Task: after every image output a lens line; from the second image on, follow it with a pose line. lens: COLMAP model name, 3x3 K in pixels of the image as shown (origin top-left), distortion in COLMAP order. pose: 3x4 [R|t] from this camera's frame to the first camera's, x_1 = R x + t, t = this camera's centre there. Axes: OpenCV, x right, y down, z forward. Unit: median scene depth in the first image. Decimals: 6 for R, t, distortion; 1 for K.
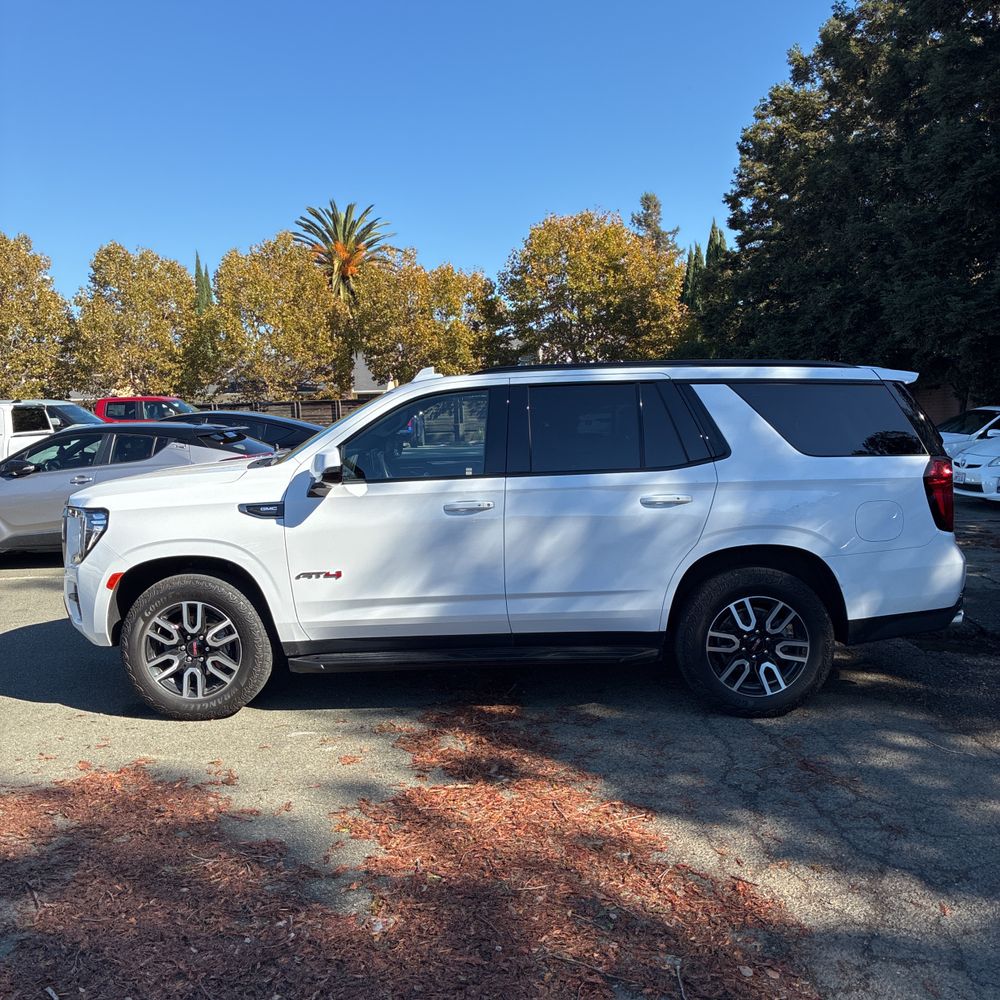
lens RADIAL K [[1010.0, 0, 489.7], [0, 1010.0, 492.5], [0, 0, 1]] dist [0.018614, 0.000000]
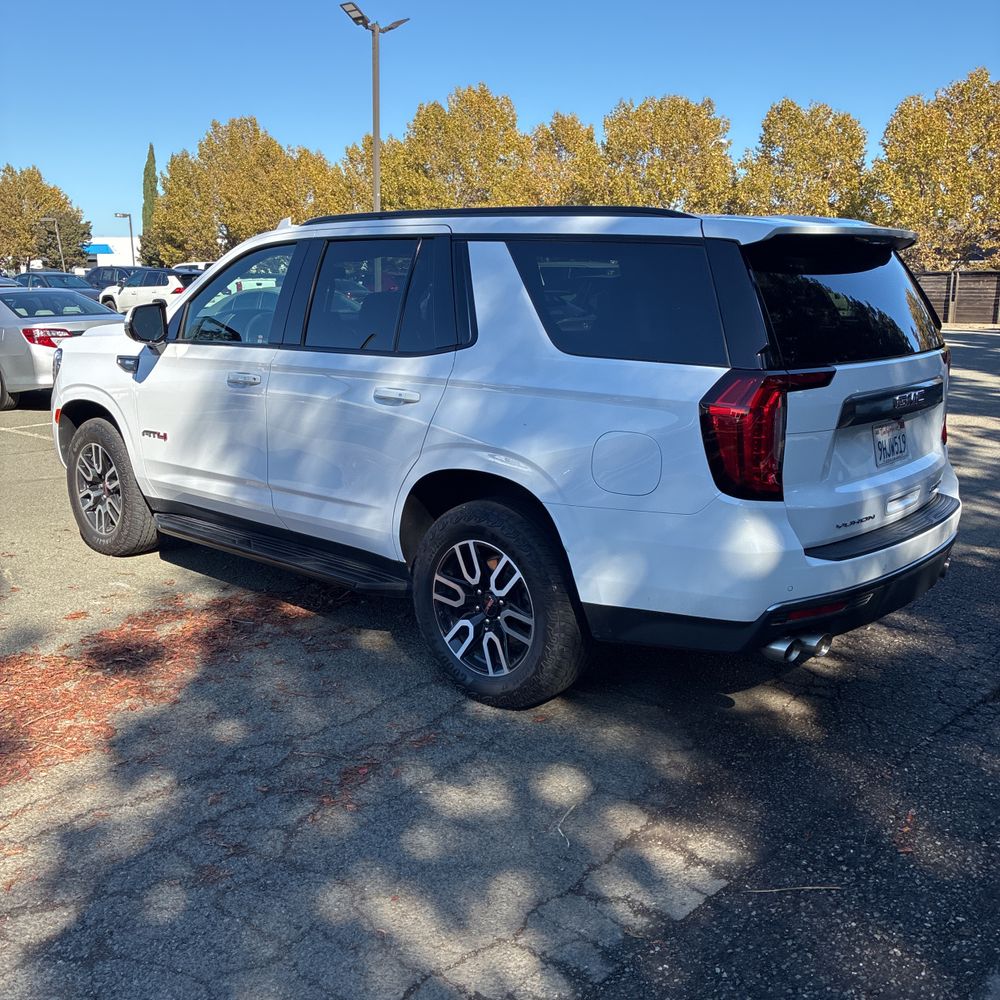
lens RADIAL K [[1010.0, 0, 492.8], [0, 1010.0, 495.3], [0, 0, 1]] dist [0.018614, 0.000000]
pose [[0.762456, 0.166091, -0.625359, 0.699460], [-0.083578, 0.983677, 0.159357, -0.044323], [0.641619, -0.069237, 0.763892, 0.442784]]
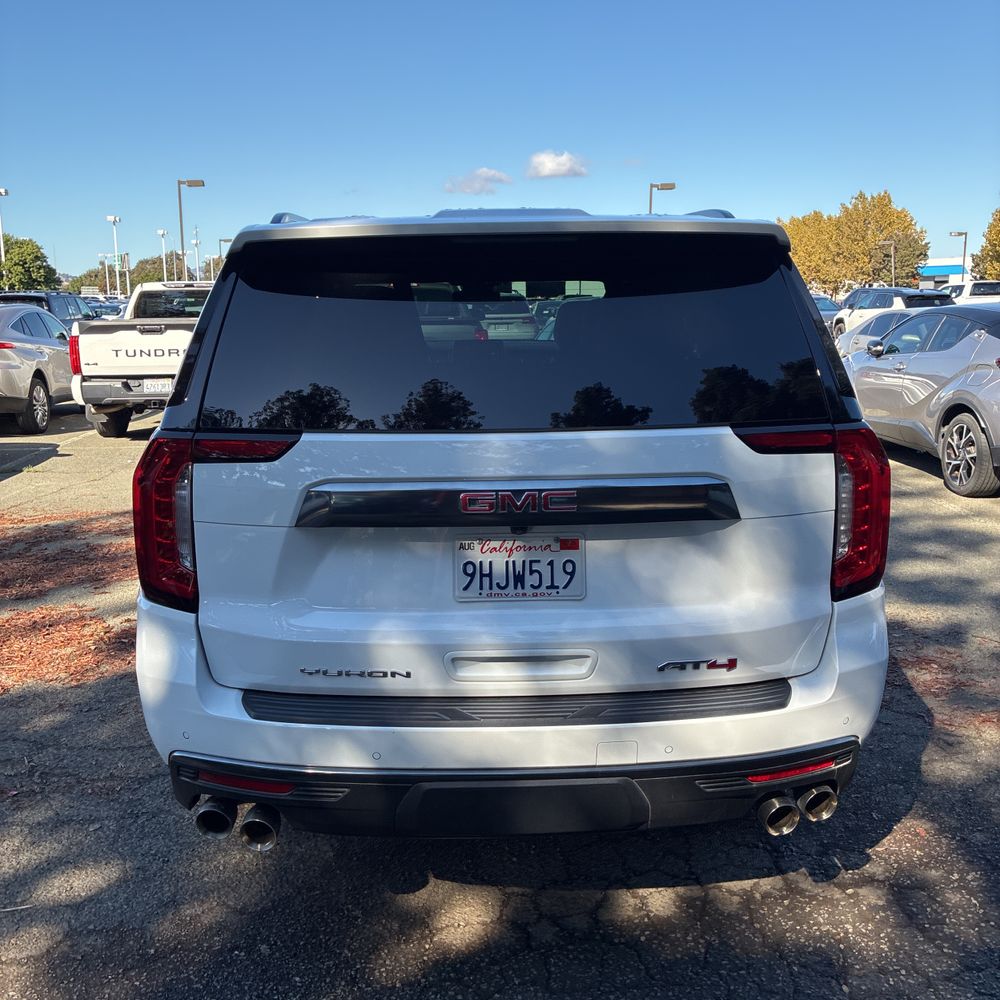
lens RADIAL K [[1010.0, 0, 491.1], [0, 1010.0, 498.5], [0, 0, 1]] dist [0.018614, 0.000000]
pose [[0.068549, 0.218892, -0.973338, 0.870584], [-0.086490, 0.973264, 0.212784, -0.108714], [0.993892, 0.069597, 0.085648, 1.084958]]
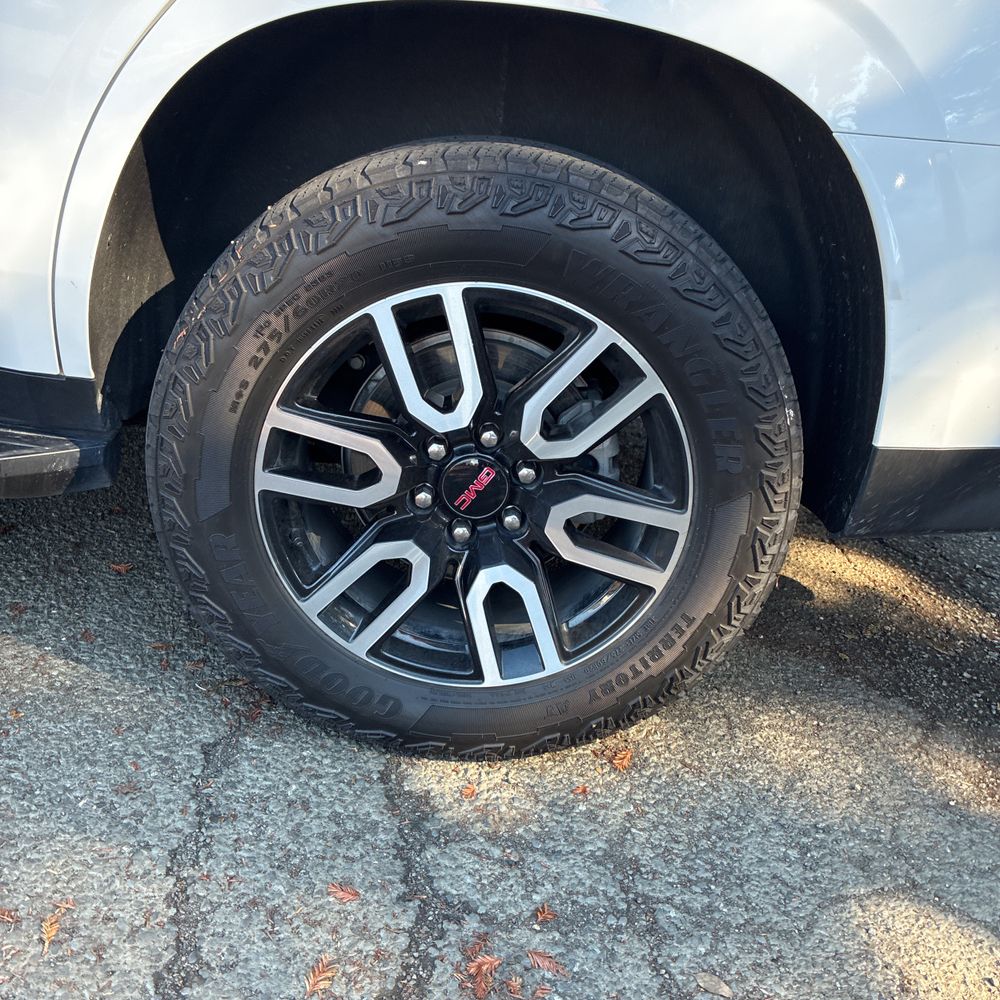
lens RADIAL K [[1010.0, 0, 490.9], [0, 1010.0, 494.4], [0, 0, 1]] dist [0.018614, 0.000000]
pose [[0.986311, 0.134364, 0.095584, 0.241002], [-0.157120, 0.941689, 0.297548, 0.079266], [-0.050030, -0.308493, 0.949910, 0.762094]]
